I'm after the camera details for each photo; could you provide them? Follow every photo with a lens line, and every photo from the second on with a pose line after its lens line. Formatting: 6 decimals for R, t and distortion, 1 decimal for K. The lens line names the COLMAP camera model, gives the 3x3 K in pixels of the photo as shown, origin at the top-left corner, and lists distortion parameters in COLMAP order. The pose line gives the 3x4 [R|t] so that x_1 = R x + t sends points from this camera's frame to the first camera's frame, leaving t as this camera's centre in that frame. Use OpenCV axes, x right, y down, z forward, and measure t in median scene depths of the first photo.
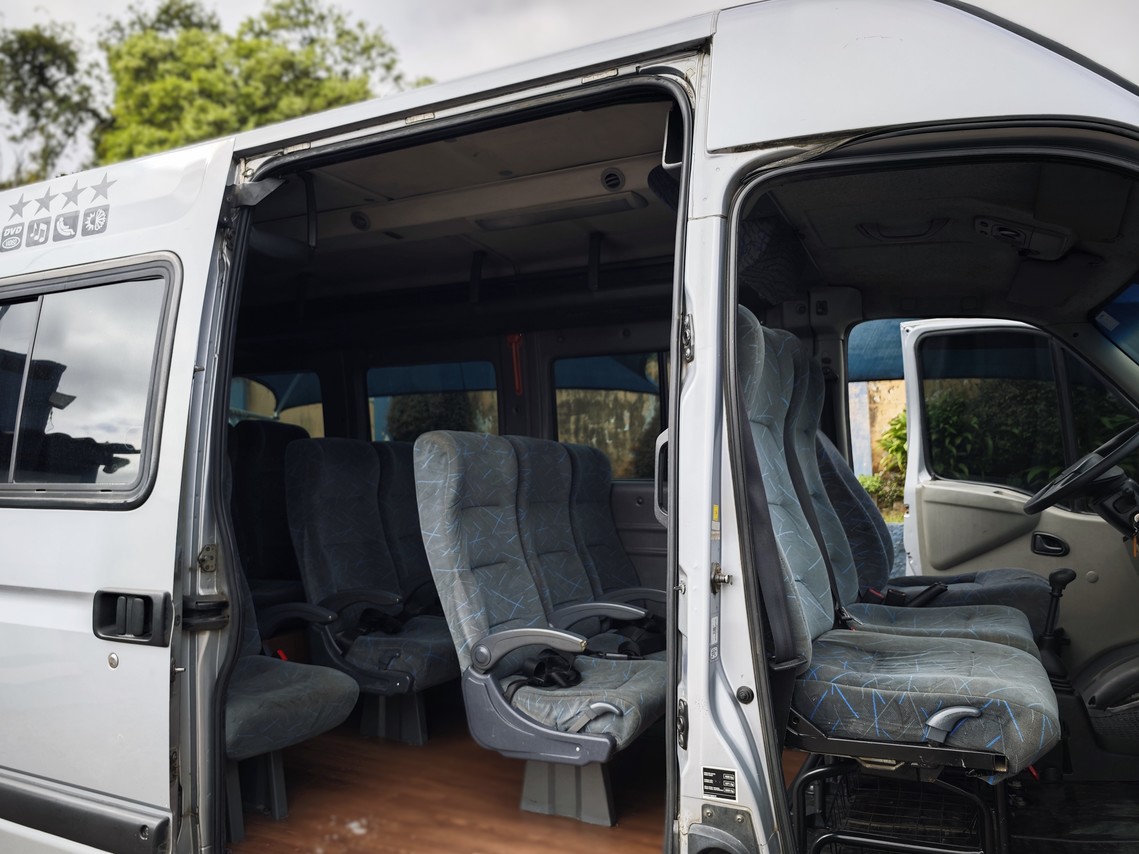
lens RADIAL K [[853.1, 0, 516.4], [0, 853.1, 473.5], [0, 0, 1]] dist [0.182080, -0.000061]
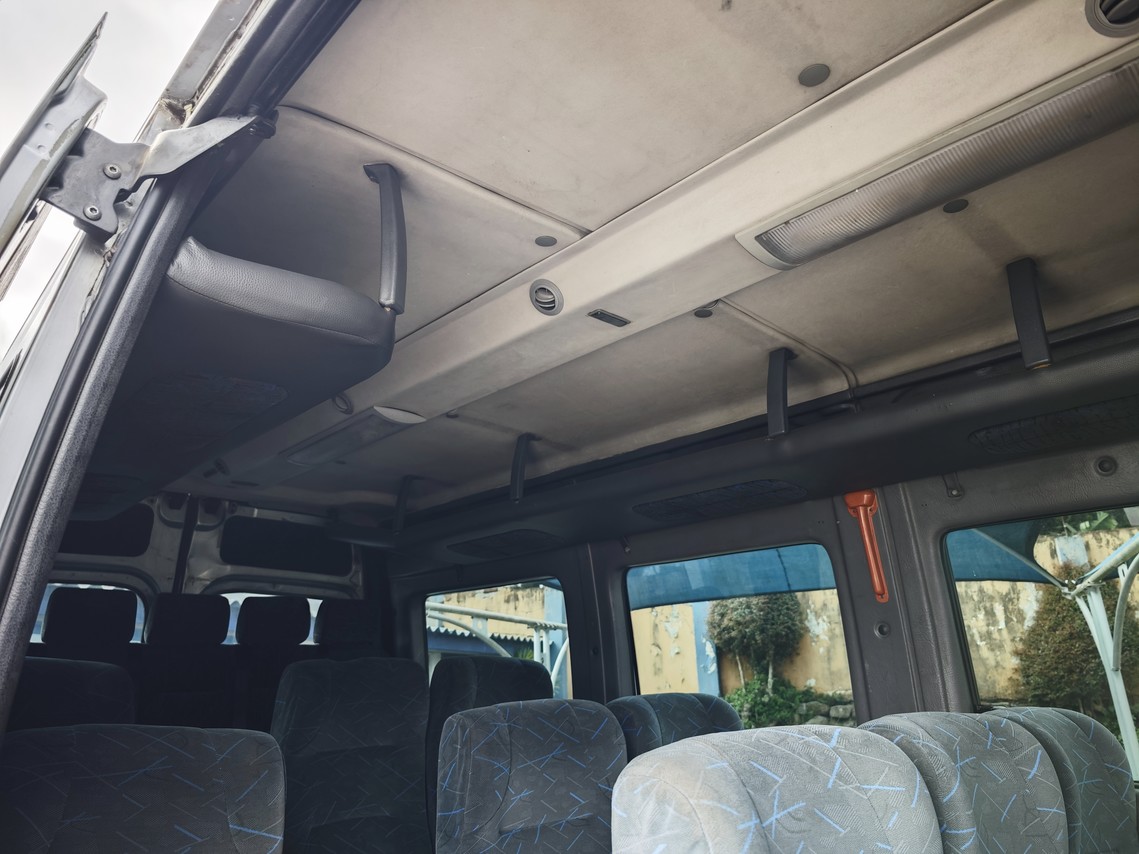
lens RADIAL K [[777.0, 0, 578.5], [0, 777.0, 428.6], [0, 0, 1]] dist [-0.002258, -0.006385]
pose [[0.946084, -0.111911, -0.303977, -0.017233], [0.016796, 0.954109, -0.298988, -0.053289], [0.323487, 0.277762, 0.904547, 0.467166]]
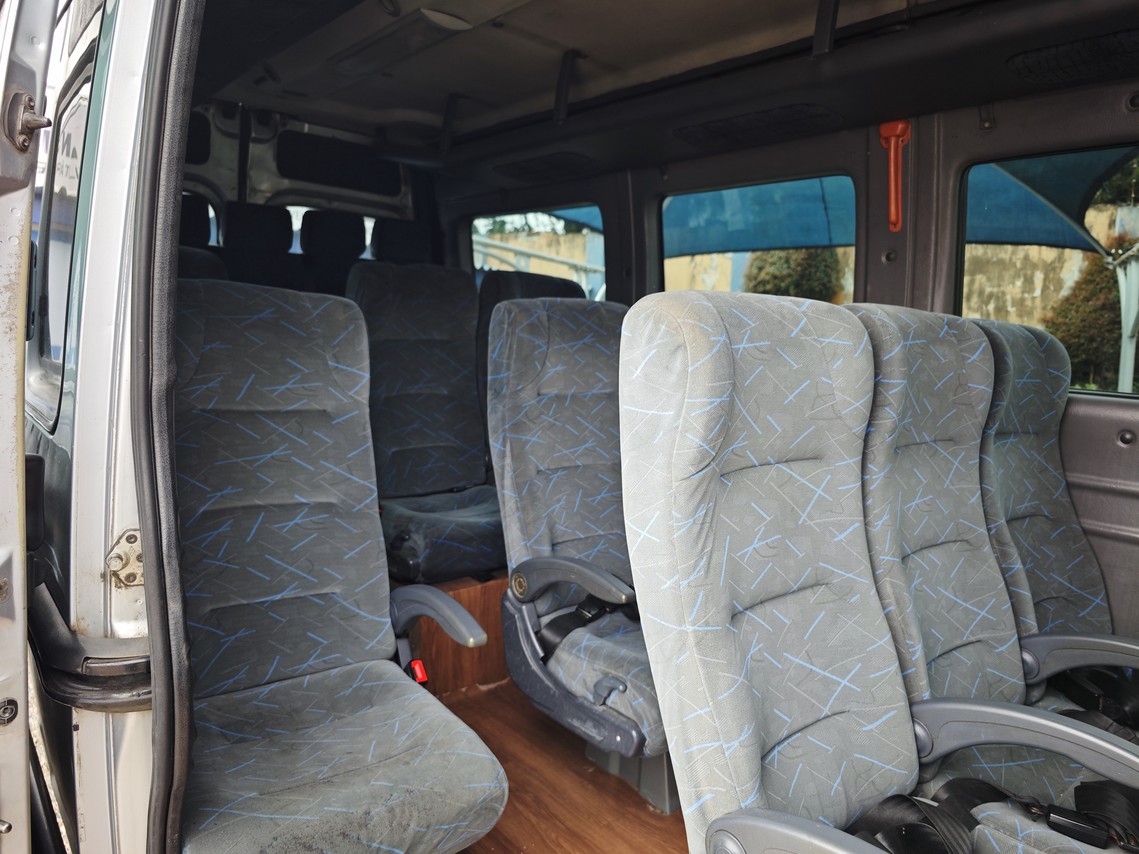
lens RADIAL K [[780.5, 0, 579.2], [0, 780.5, 420.6], [0, 0, 1]] dist [0.008143, -0.018192]
pose [[0.929017, 0.083809, -0.360421, 0.005770], [-0.041169, 0.991377, 0.124409, -0.021849], [0.367739, -0.100740, 0.924456, 0.418853]]
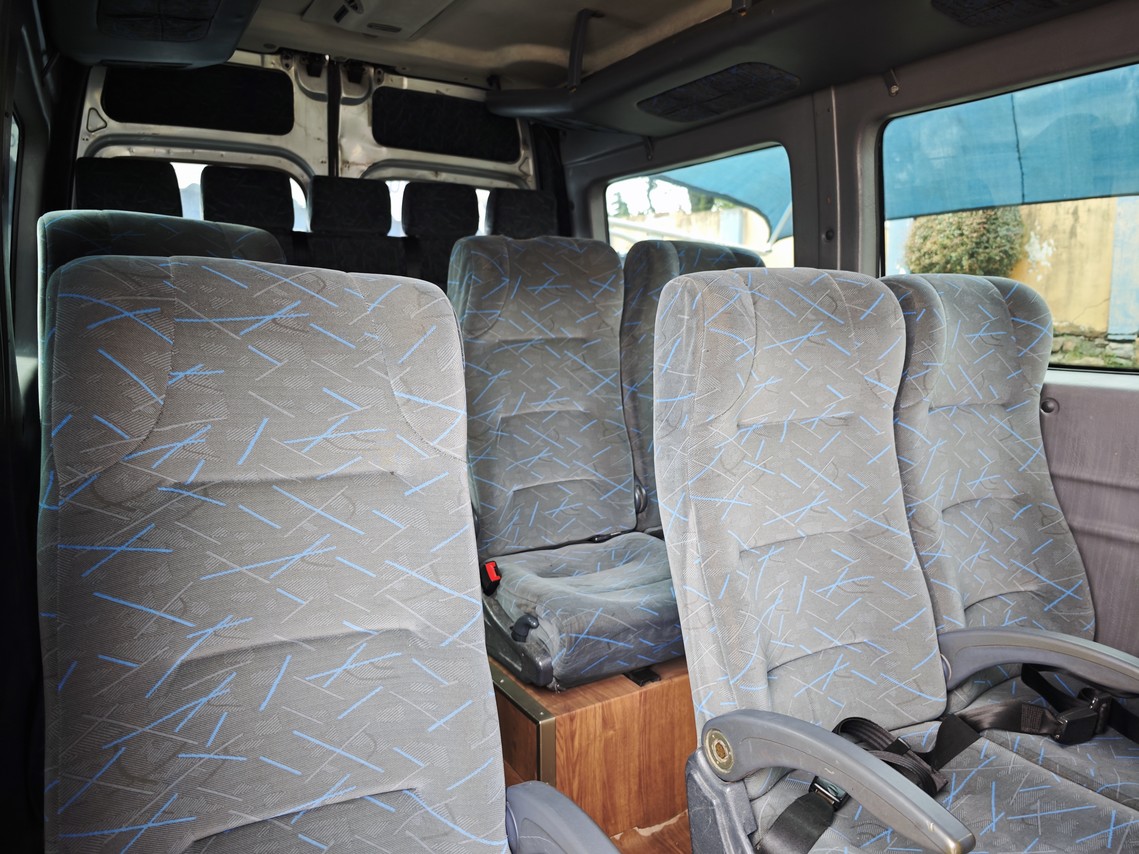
lens RADIAL K [[780.5, 0, 579.2], [0, 780.5, 420.6], [0, 0, 1]] dist [0.008143, -0.018192]
pose [[0.861730, 0.075342, -0.501741, -0.099344], [-0.002946, 0.989639, 0.143545, -0.021387], [0.507358, -0.122219, 0.853024, 0.578484]]
